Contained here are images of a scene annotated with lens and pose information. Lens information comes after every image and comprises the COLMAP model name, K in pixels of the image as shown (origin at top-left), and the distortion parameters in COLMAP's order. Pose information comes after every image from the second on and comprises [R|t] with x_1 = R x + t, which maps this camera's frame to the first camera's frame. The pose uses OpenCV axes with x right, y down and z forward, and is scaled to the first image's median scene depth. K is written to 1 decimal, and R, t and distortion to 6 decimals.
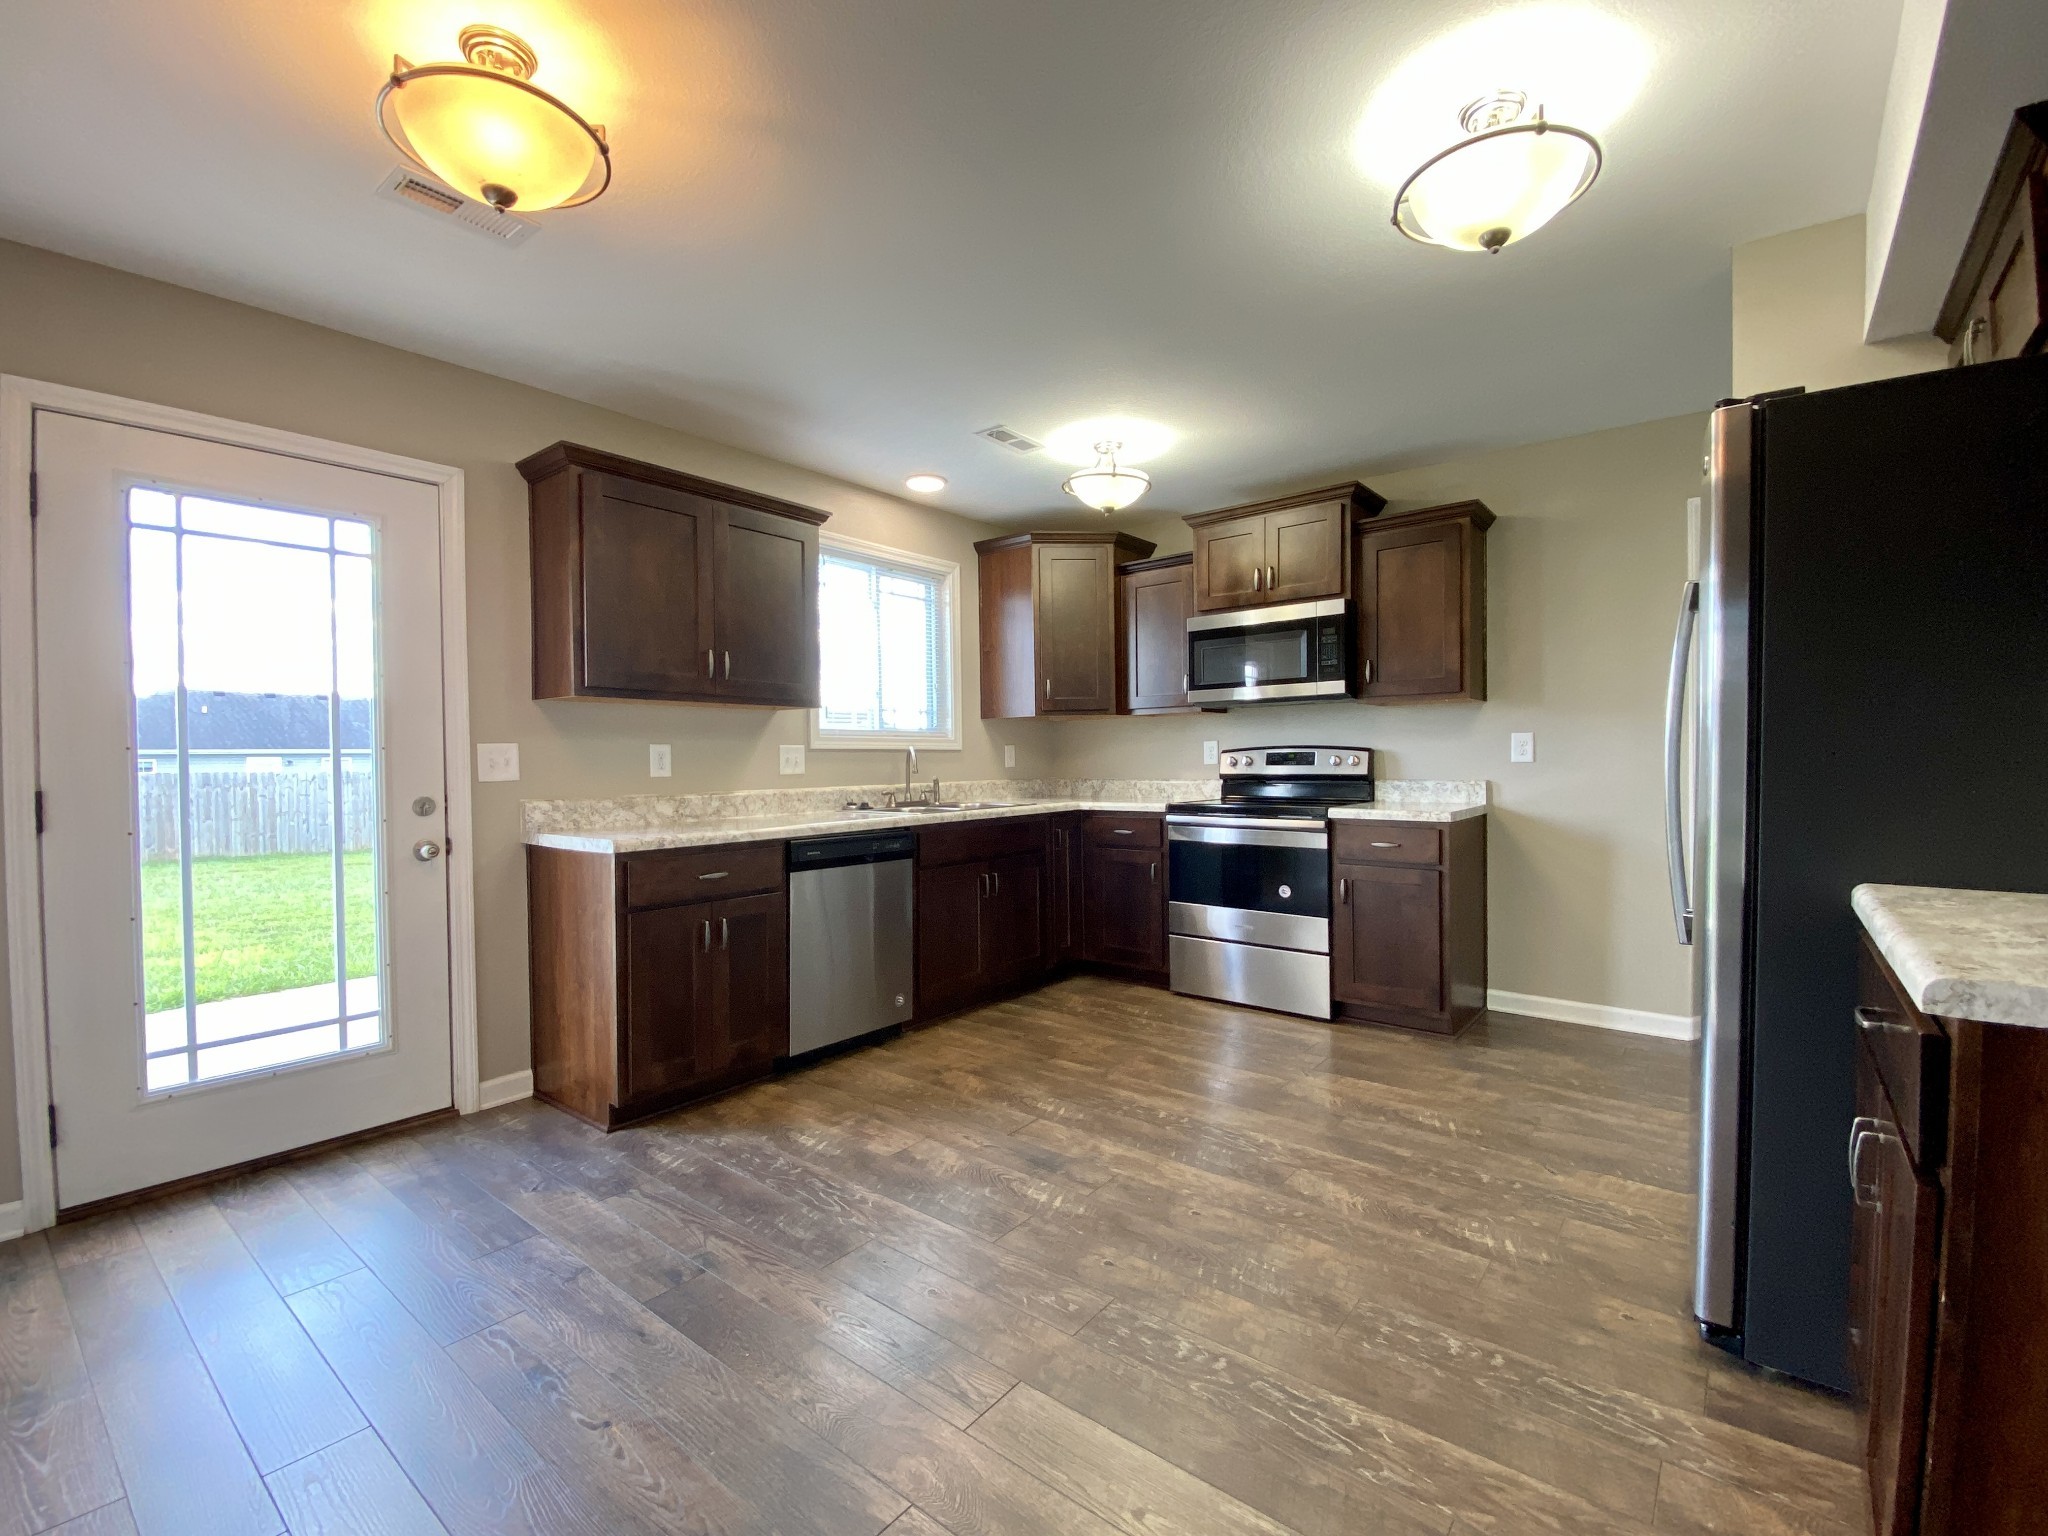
lens RADIAL K [[900.9, 0, 1028.2], [0, 900.9, 769.6], [0, 0, 1]] dist [0.040180, -0.030051]
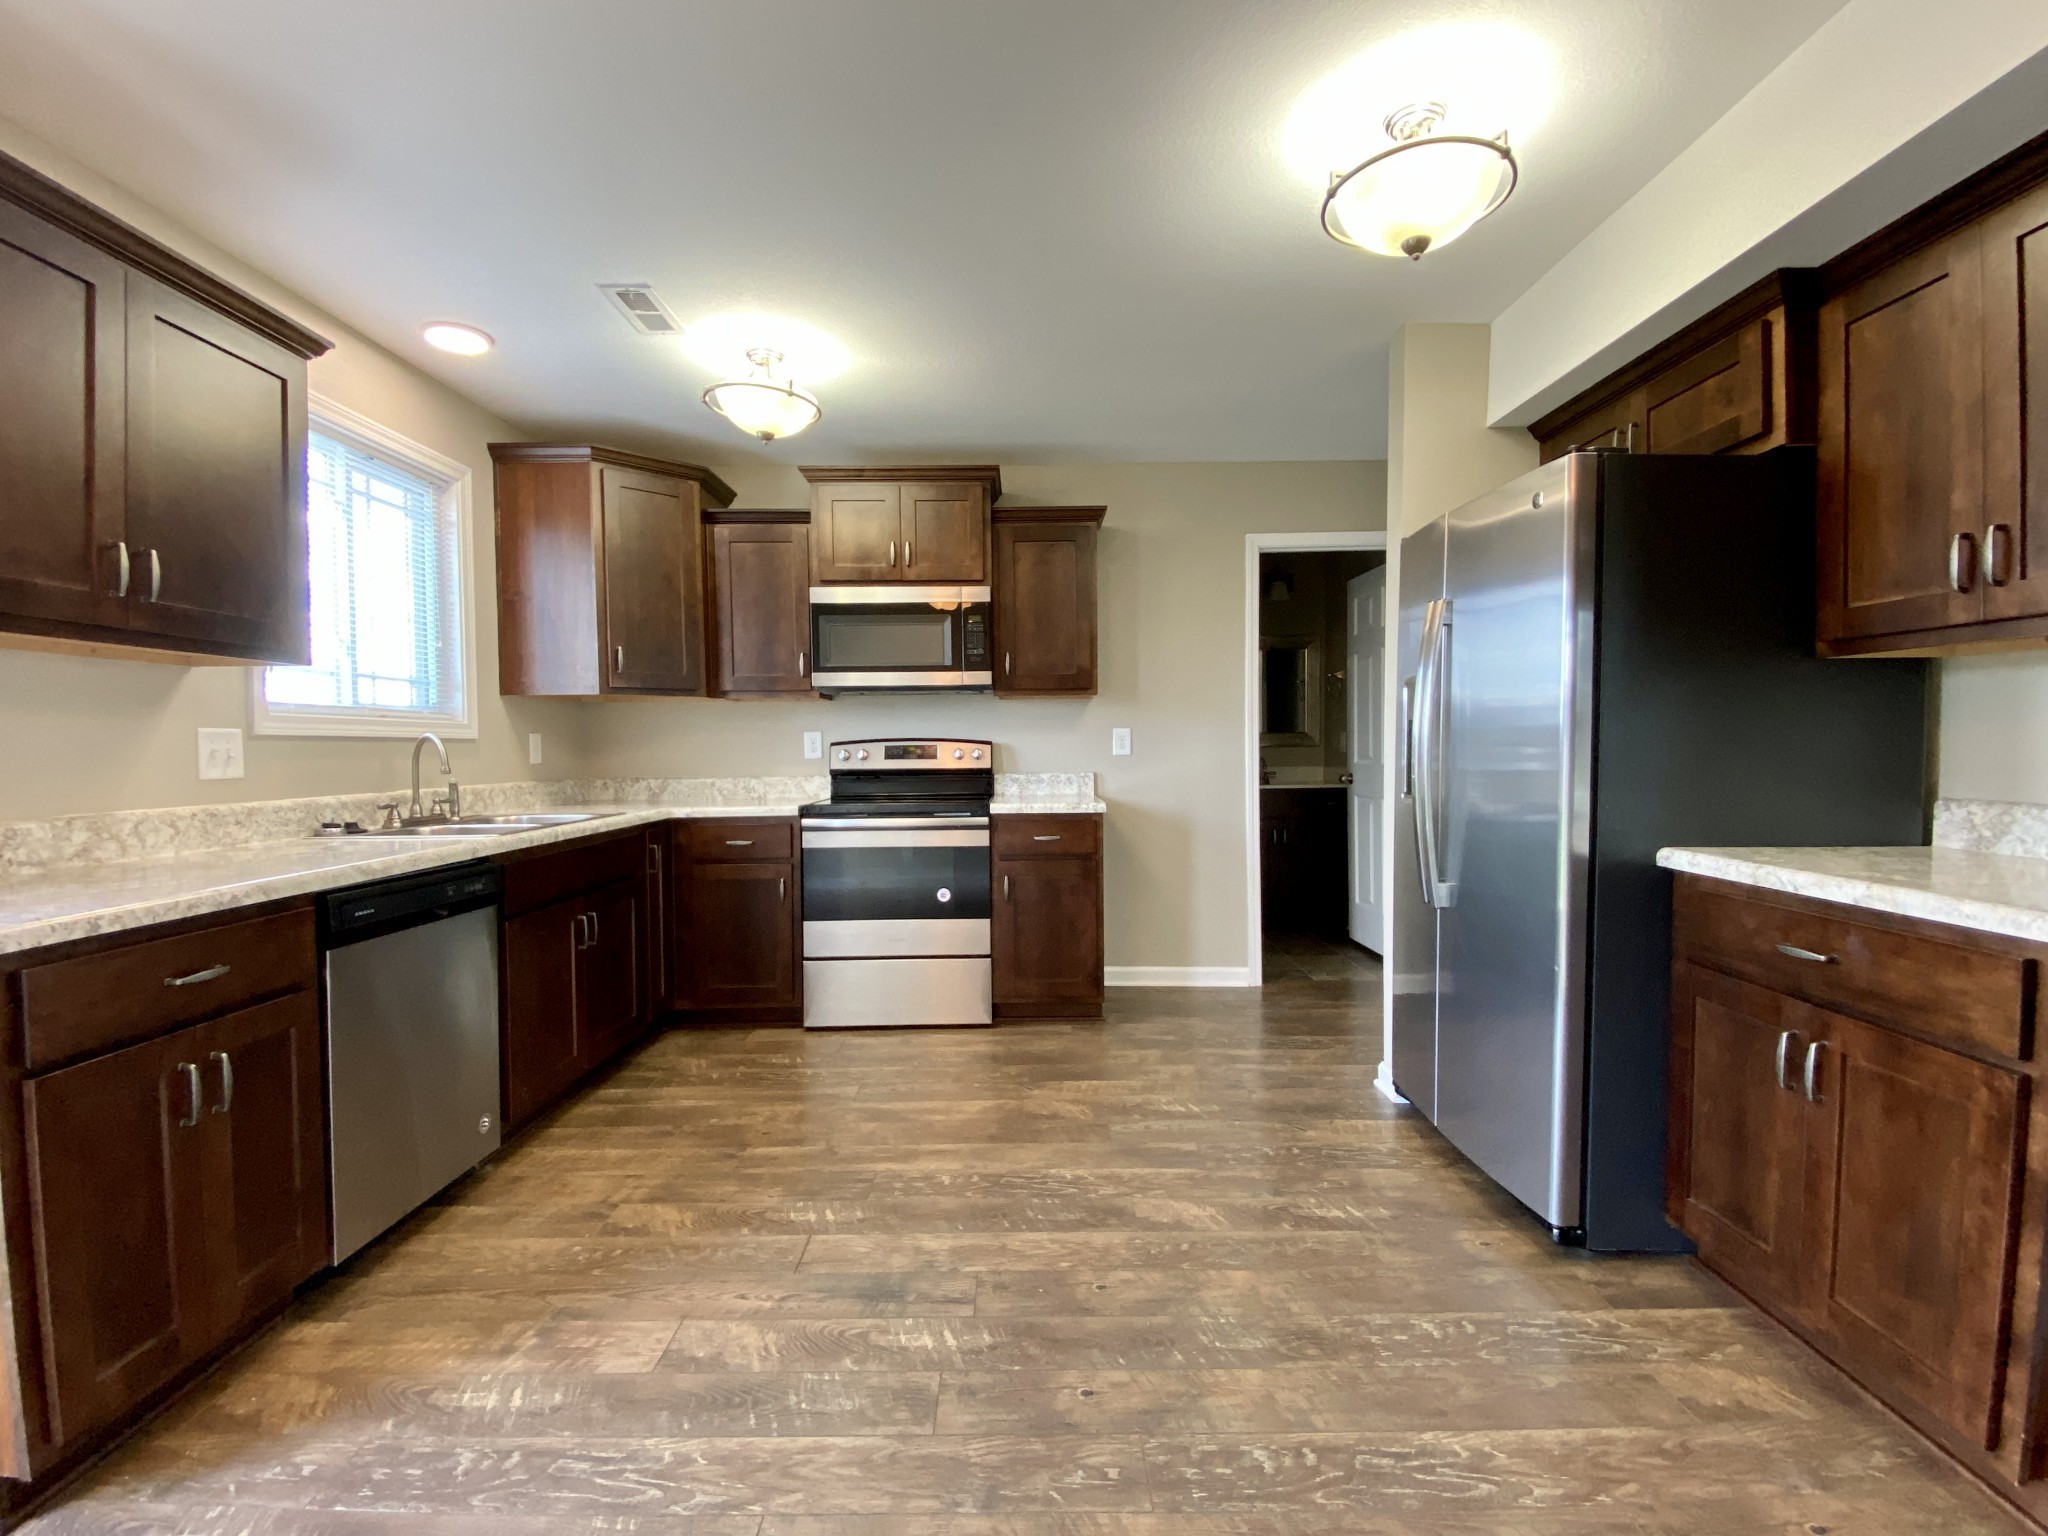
lens RADIAL K [[926.0, 0, 1029.9], [0, 926.0, 769.1], [0, 0, 1]] dist [0.036528, -0.029250]
pose [[0.779948, -0.012495, 0.625719, -0.270031], [0.009426, 0.999922, 0.008218, -0.001405], [-0.625773, -0.000512, 0.780005, 0.242054]]
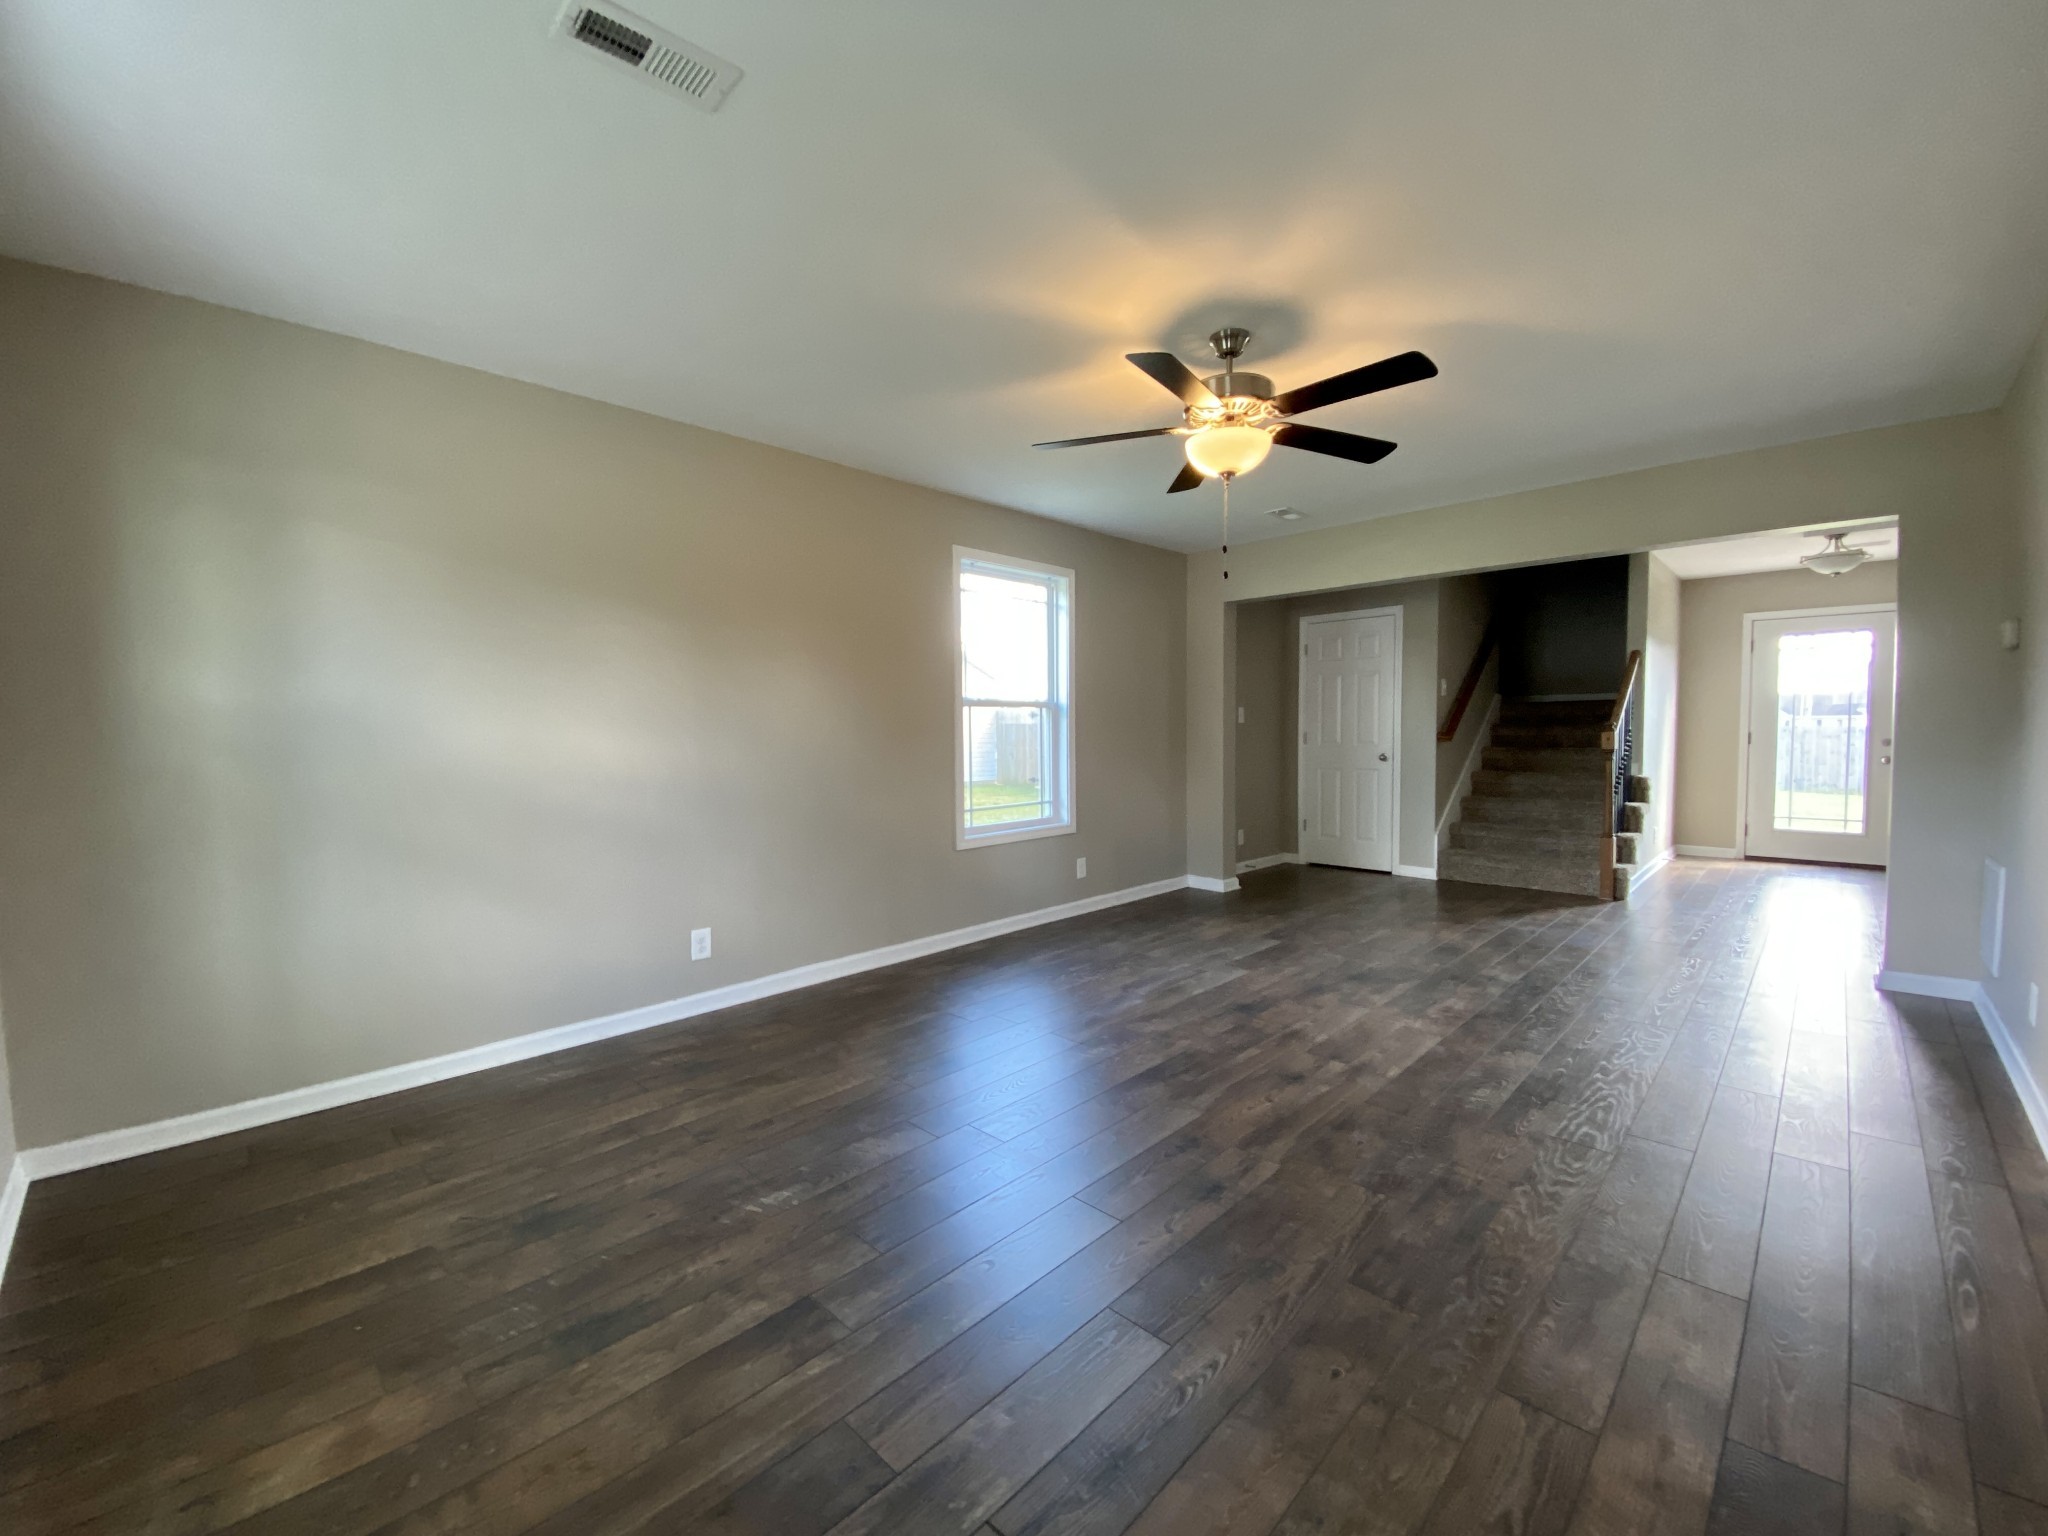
lens RADIAL K [[818.3, 0, 1024.0], [0, 818.3, 768.0], [0, 0, 1]] dist [0.038812, -0.033719]
pose [[-0.090312, 0.061190, -0.994032, 1.500174], [-0.004420, 0.998076, 0.061841, -0.016754], [0.995904, 0.009978, -0.089867, -0.961272]]
